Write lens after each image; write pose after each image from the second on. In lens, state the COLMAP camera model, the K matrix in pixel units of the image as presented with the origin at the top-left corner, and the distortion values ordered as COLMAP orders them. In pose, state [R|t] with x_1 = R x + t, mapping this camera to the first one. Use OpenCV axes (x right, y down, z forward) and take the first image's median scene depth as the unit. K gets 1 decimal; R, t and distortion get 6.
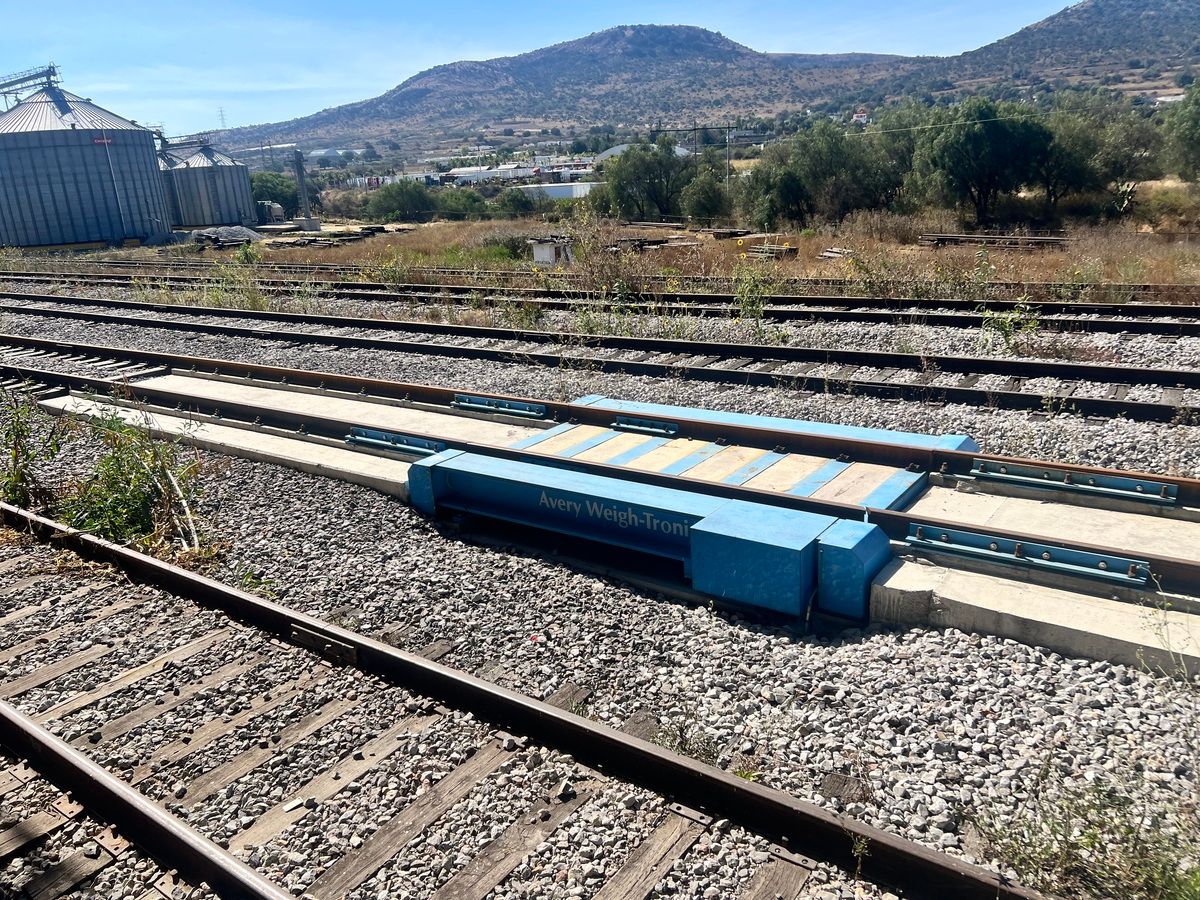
lens RADIAL K [[906.7, 0, 601.8], [0, 906.7, 450.0], [0, 0, 1]] dist [0.003066, 0.001926]
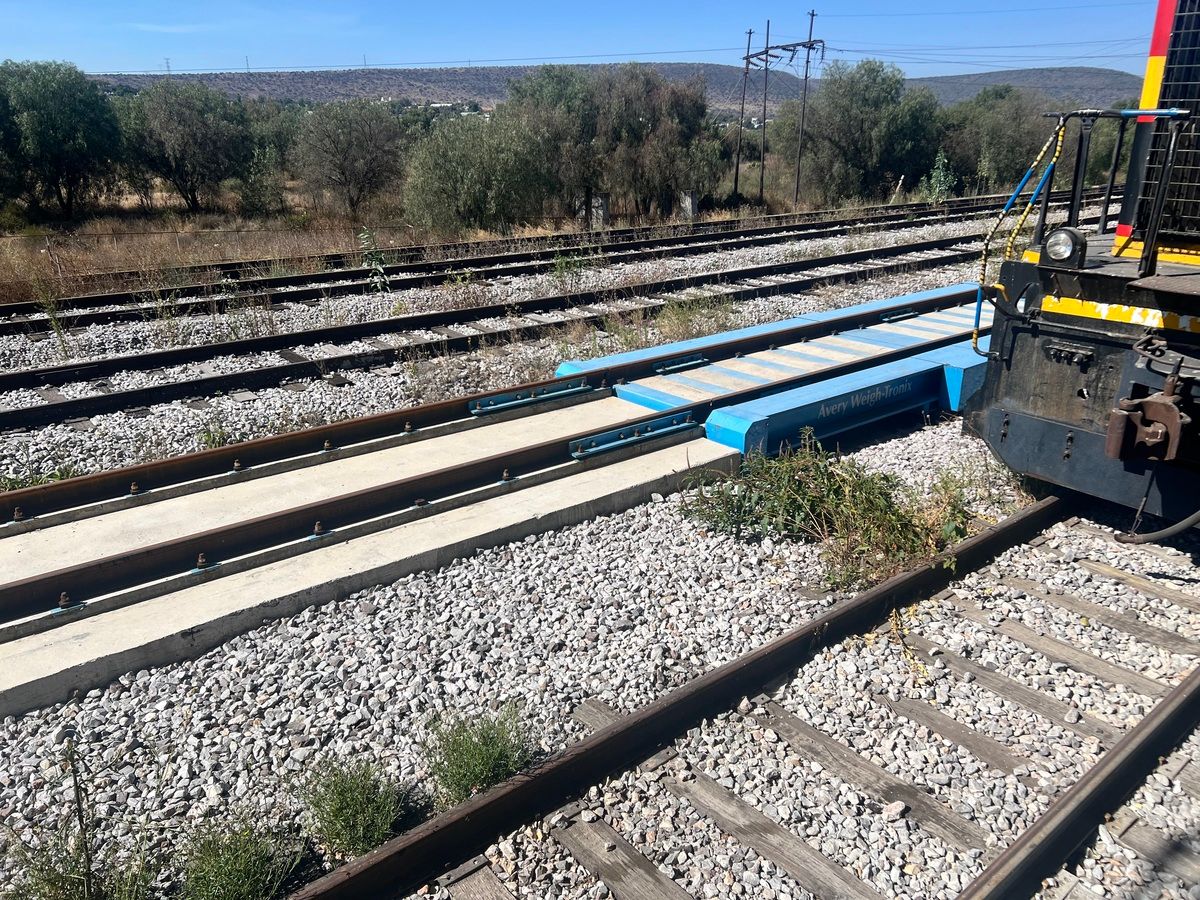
lens RADIAL K [[906.7, 0, 601.2], [0, 906.7, 448.7], [0, 0, 1]] dist [0.003066, 0.001926]
pose [[0.161063, -0.248192, 0.955227, -1.035704], [0.265792, 0.943013, 0.200203, -0.174526], [-0.950481, 0.221646, 0.217852, 0.930769]]
